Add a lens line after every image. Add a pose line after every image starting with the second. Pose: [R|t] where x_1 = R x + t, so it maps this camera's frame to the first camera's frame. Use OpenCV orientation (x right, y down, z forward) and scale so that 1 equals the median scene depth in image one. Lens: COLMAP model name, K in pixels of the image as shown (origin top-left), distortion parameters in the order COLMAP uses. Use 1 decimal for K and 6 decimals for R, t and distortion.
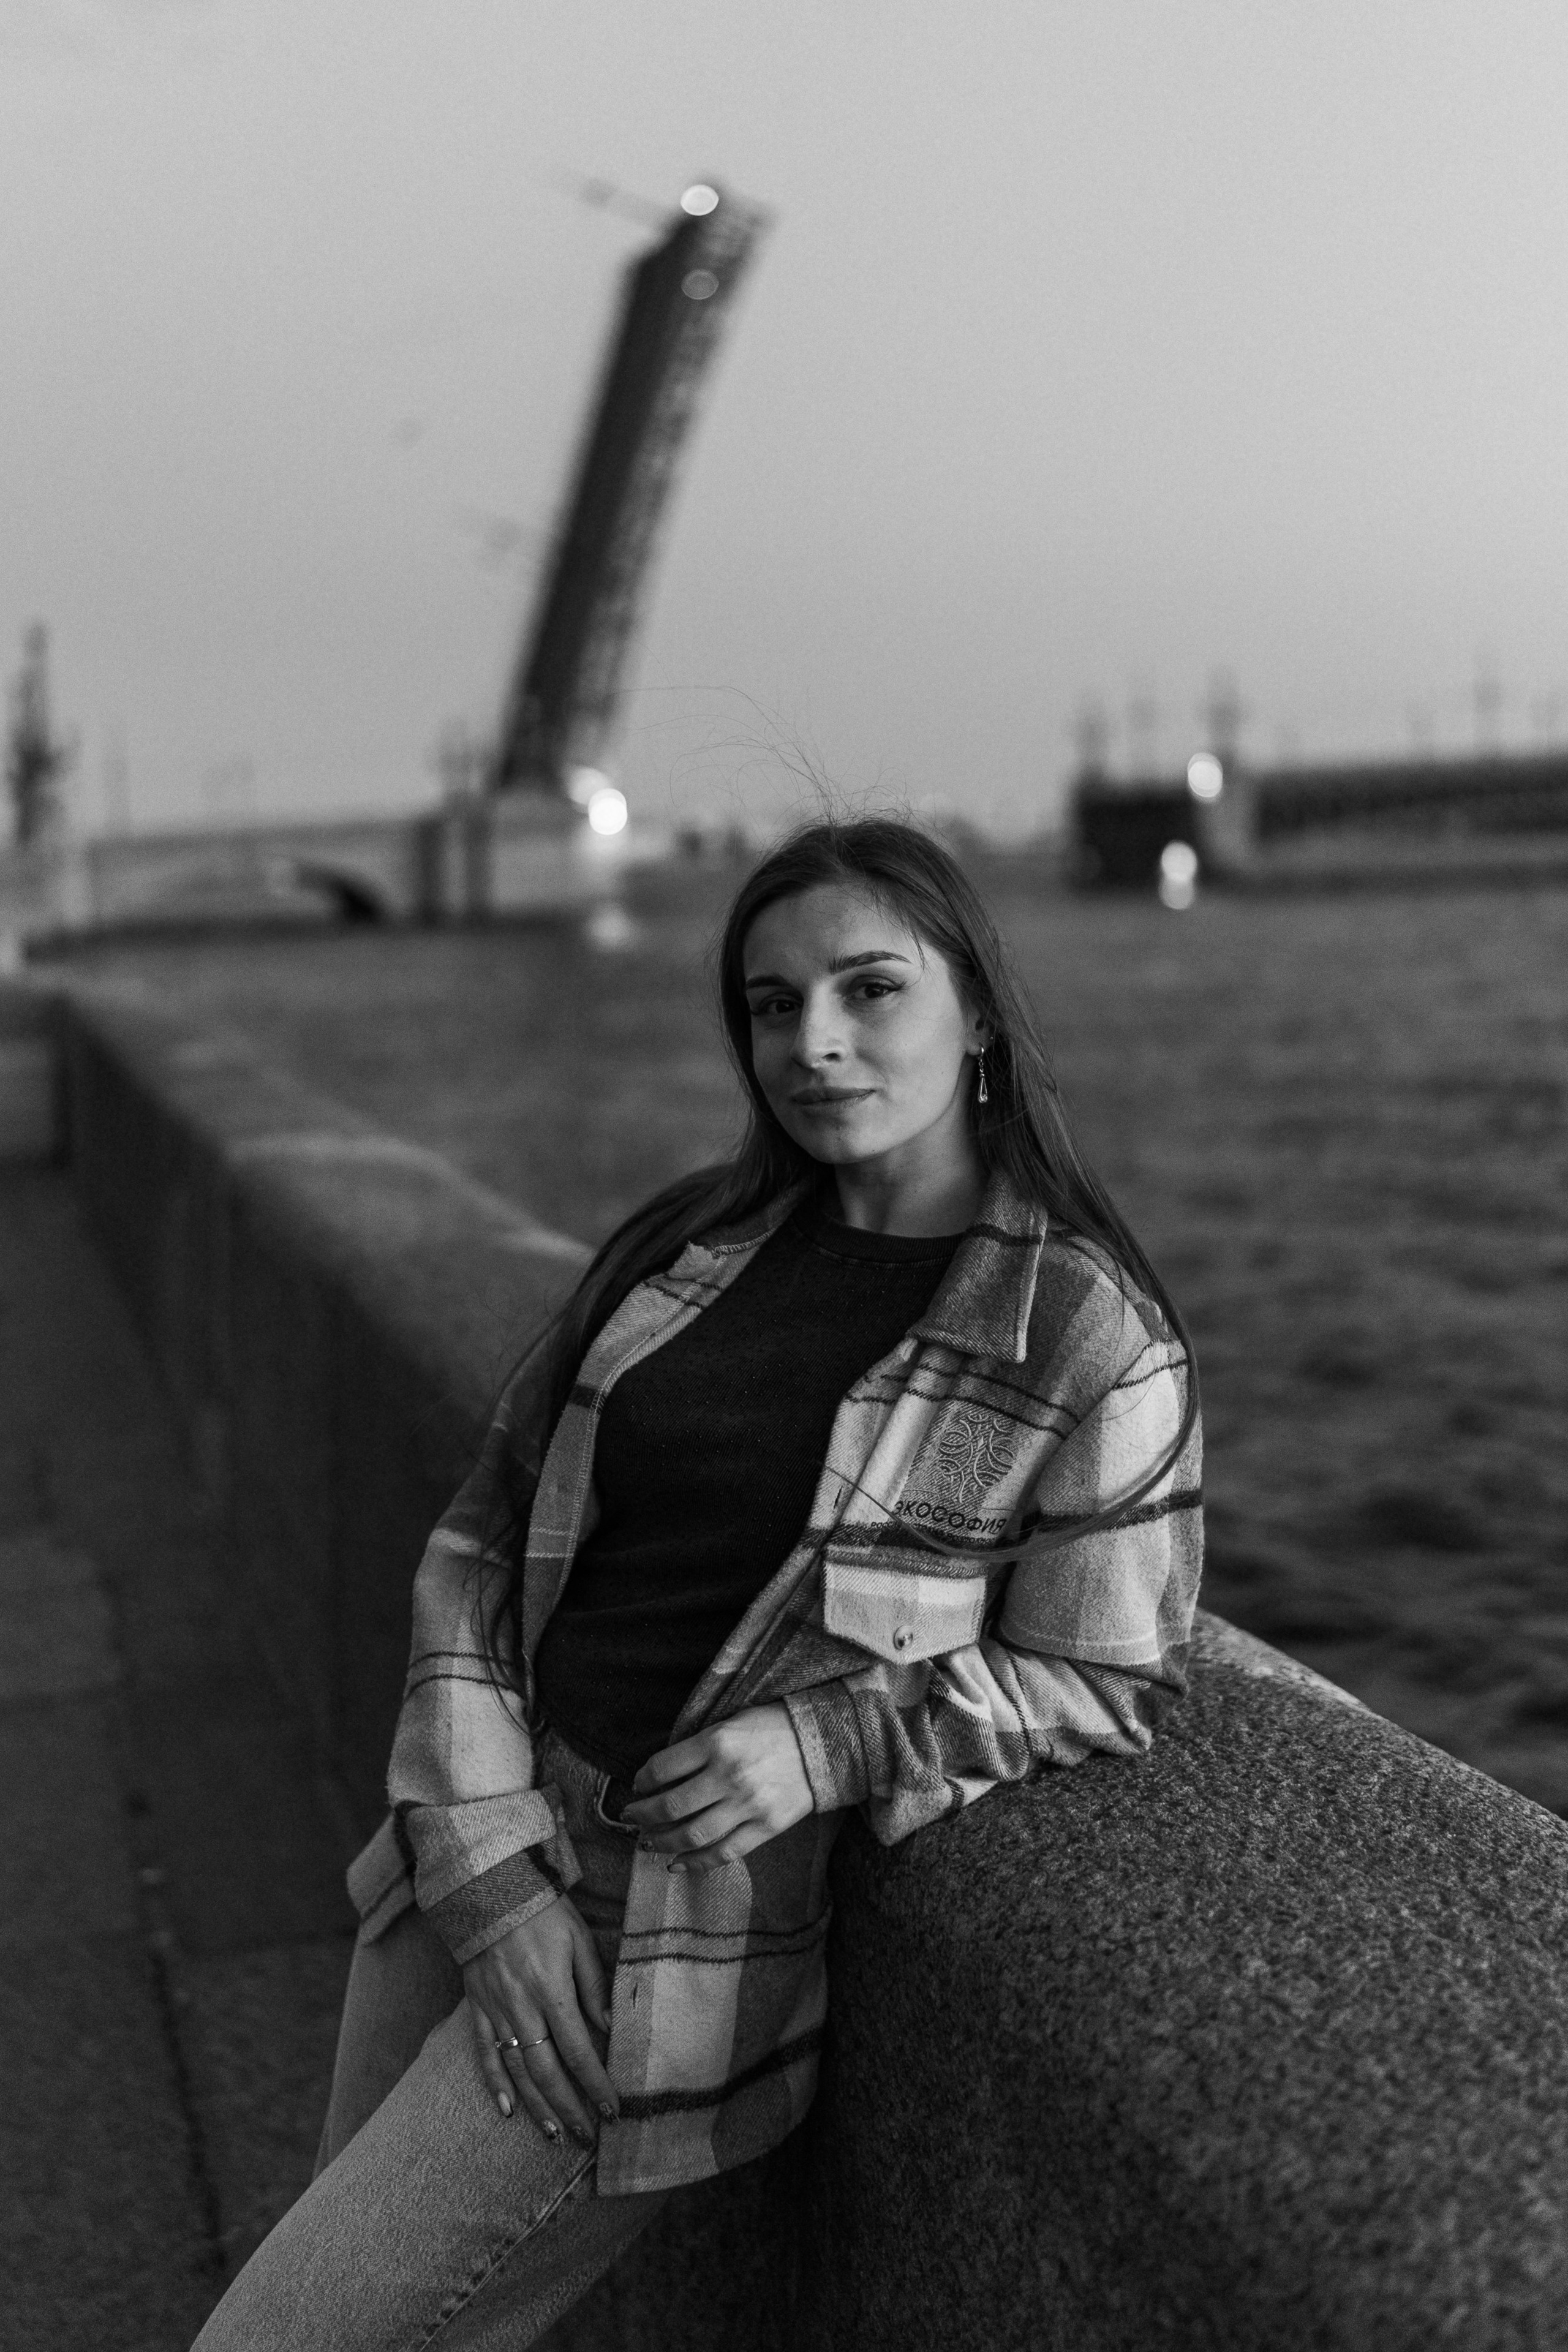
lens RADIAL K [[2212.1, 0, 839.5], [0, 2212.1, 1054.0], [0, 0, 1]] dist [0.006222, 0.000000]
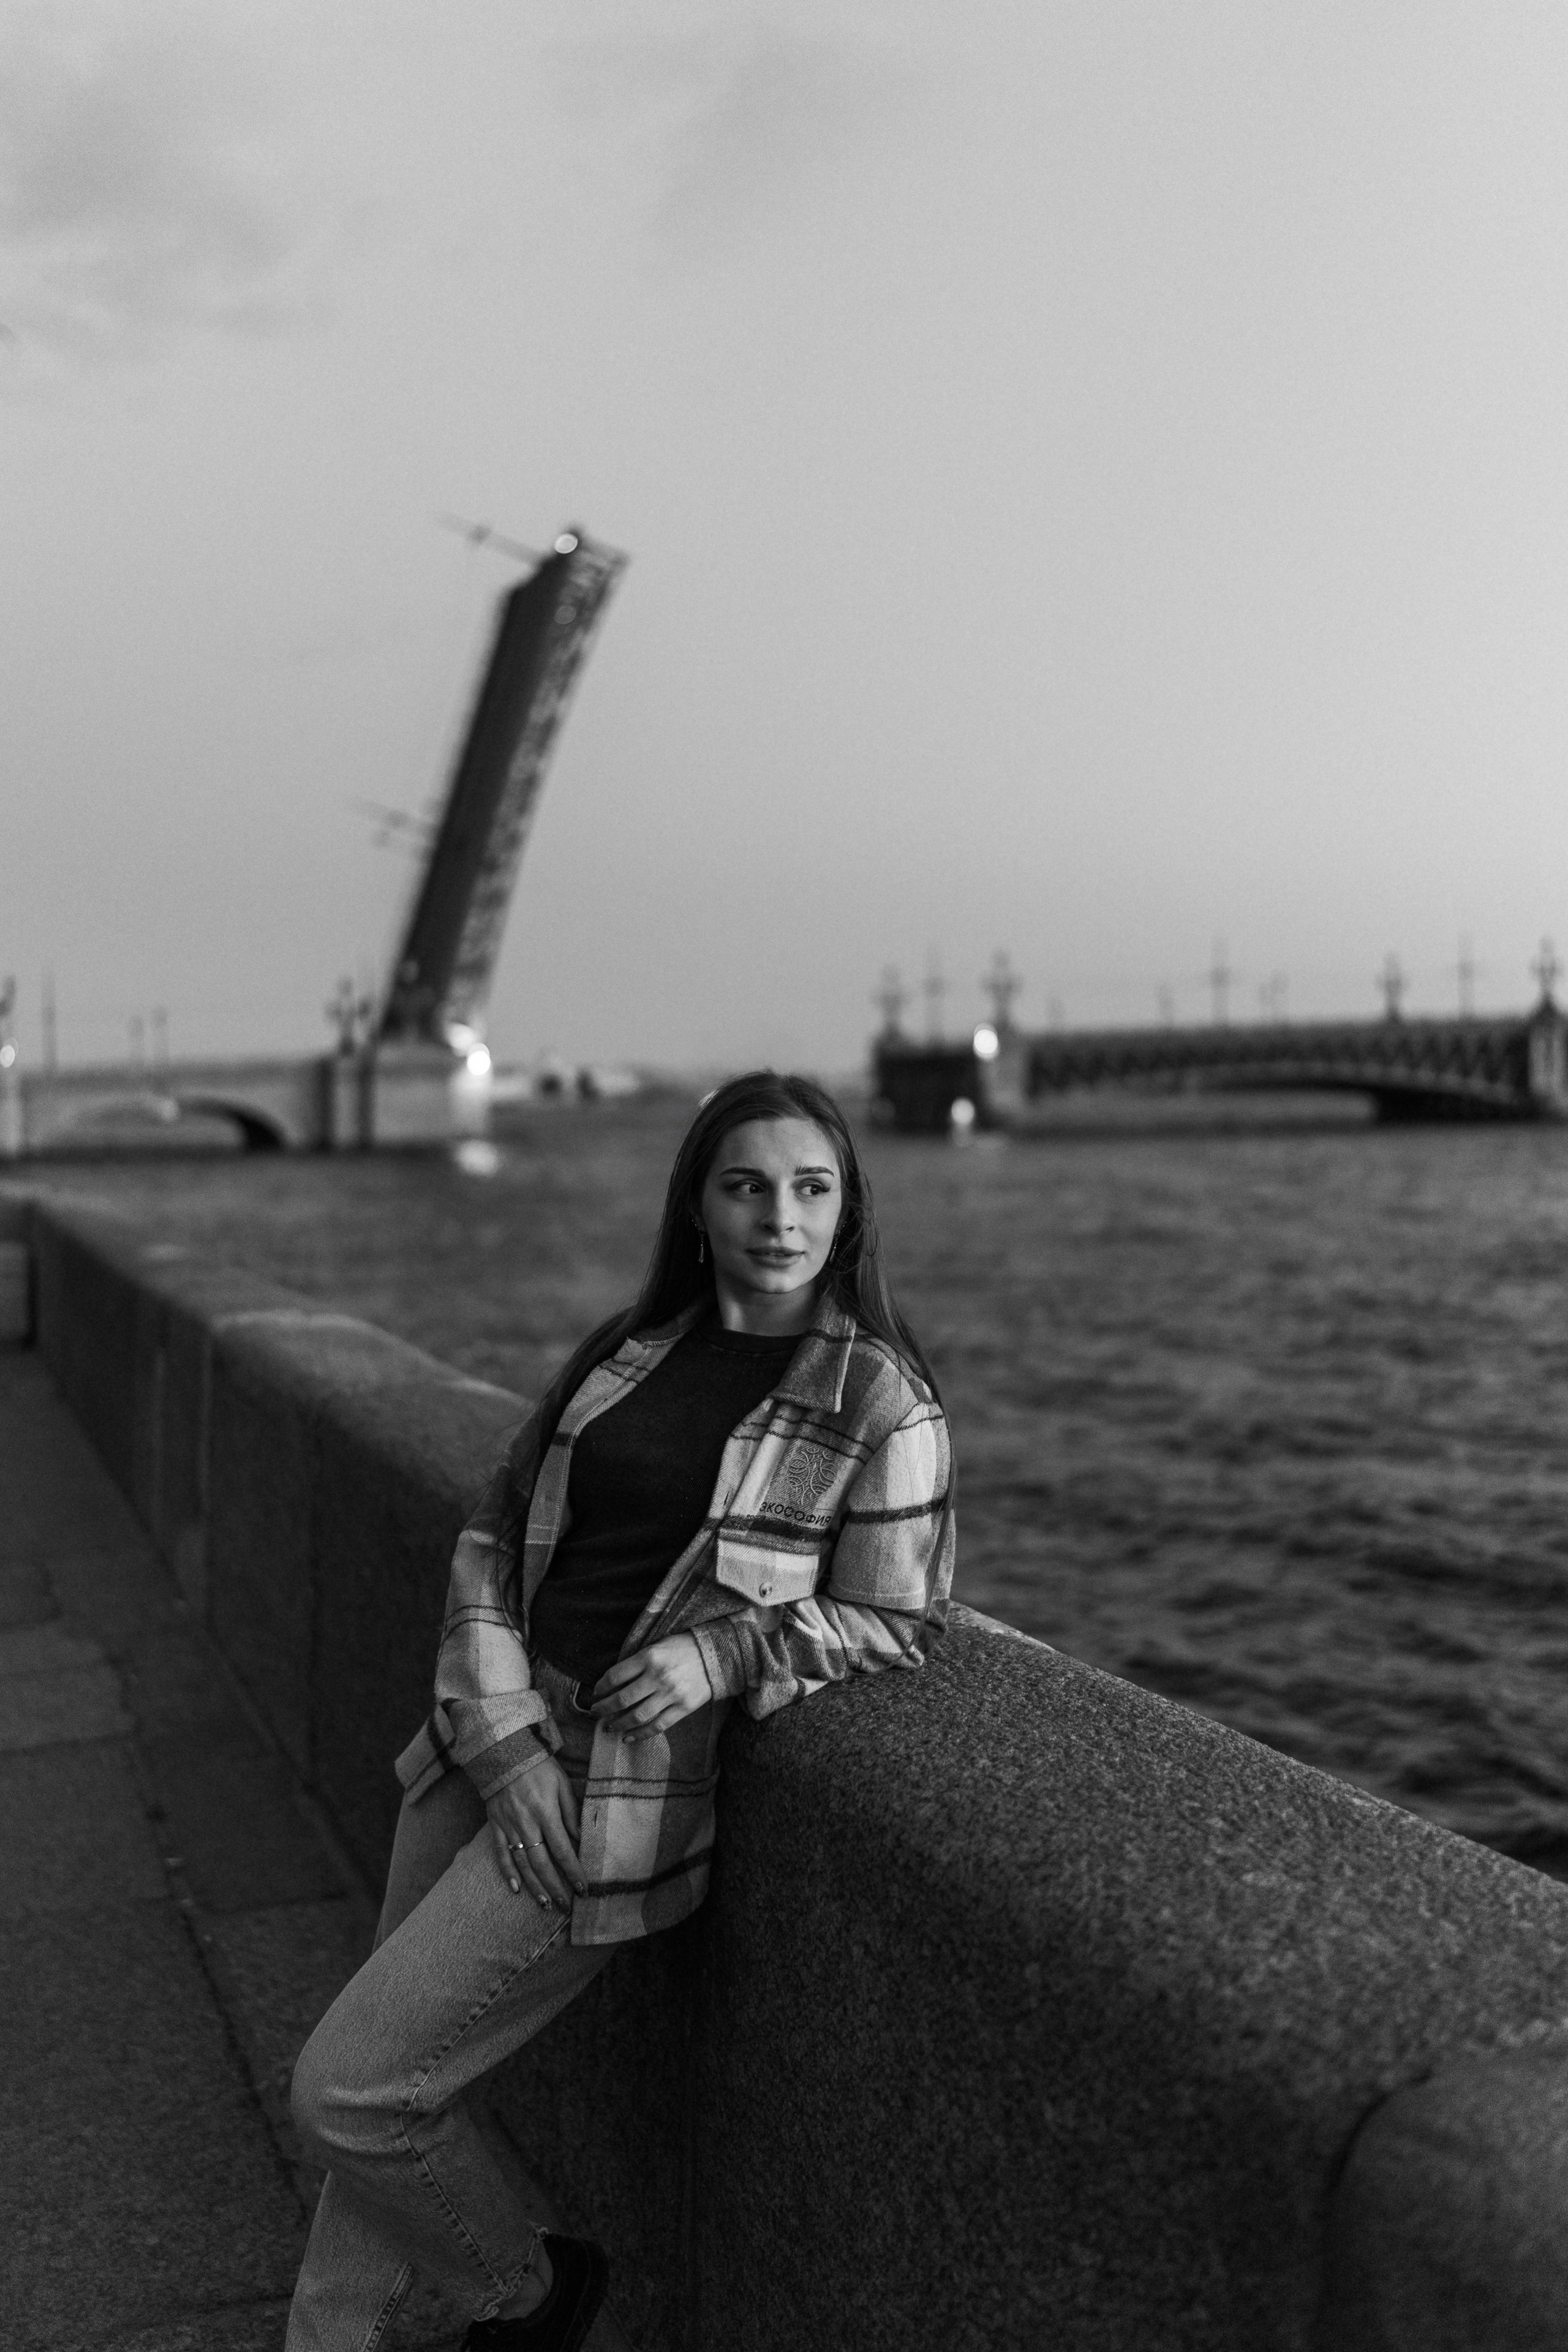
lens RADIAL K [[2212.1, 0, 821.5], [0, 2212.1, 1204.9], [0, 0, 1]] dist [0.006222, 0.000000]
pose [[0.996457, 0.014883, 0.082773, -0.060325], [-0.011235, 0.998952, -0.044363, 0.051041], [-0.083346, 0.043276, 0.995581, -0.517808]]
